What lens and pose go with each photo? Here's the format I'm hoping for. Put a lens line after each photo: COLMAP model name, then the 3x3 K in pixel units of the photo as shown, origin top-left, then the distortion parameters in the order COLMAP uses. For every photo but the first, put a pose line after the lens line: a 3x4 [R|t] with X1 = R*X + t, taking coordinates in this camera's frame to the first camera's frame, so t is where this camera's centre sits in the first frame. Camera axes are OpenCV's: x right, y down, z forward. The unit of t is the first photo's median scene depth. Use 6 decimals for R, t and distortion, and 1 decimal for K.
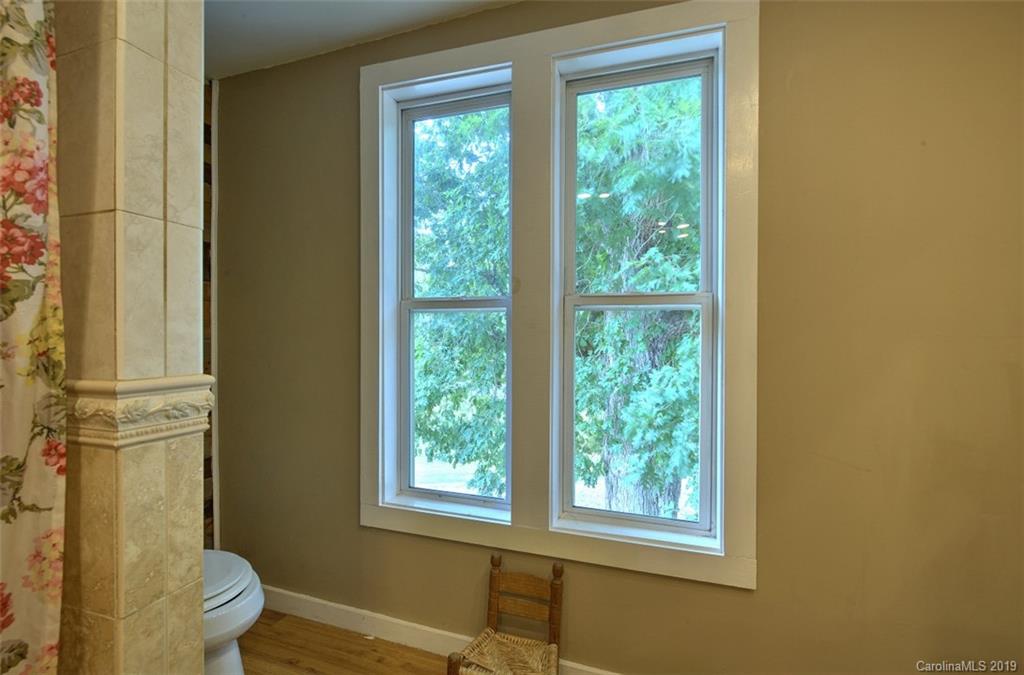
lens RADIAL K [[437.1, 0, 508.5], [0, 437.1, 341.2], [0, 0, 1]] dist [0.001683, -0.001339]
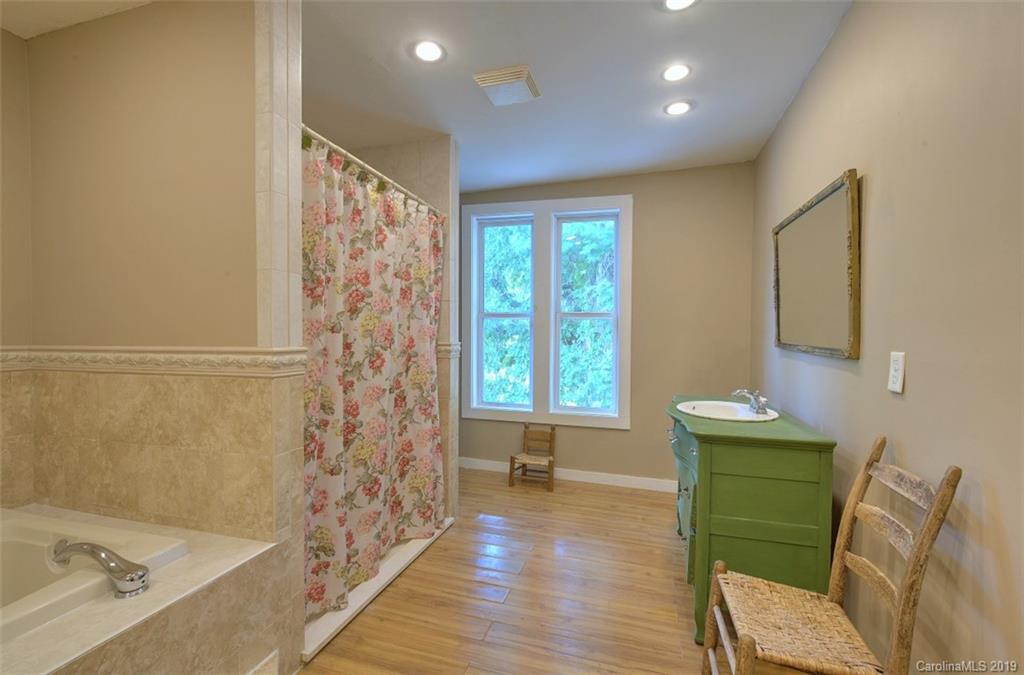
lens RADIAL K [[437.1, 0, 513.6], [0, 437.1, 335.2], [0, 0, 1]] dist [0.001683, -0.001339]
pose [[0.999261, 0.002530, 0.038359, -0.166710], [-0.002725, 0.999984, 0.005016, 0.000710], [-0.038345, -0.005117, 0.999251, -1.180397]]
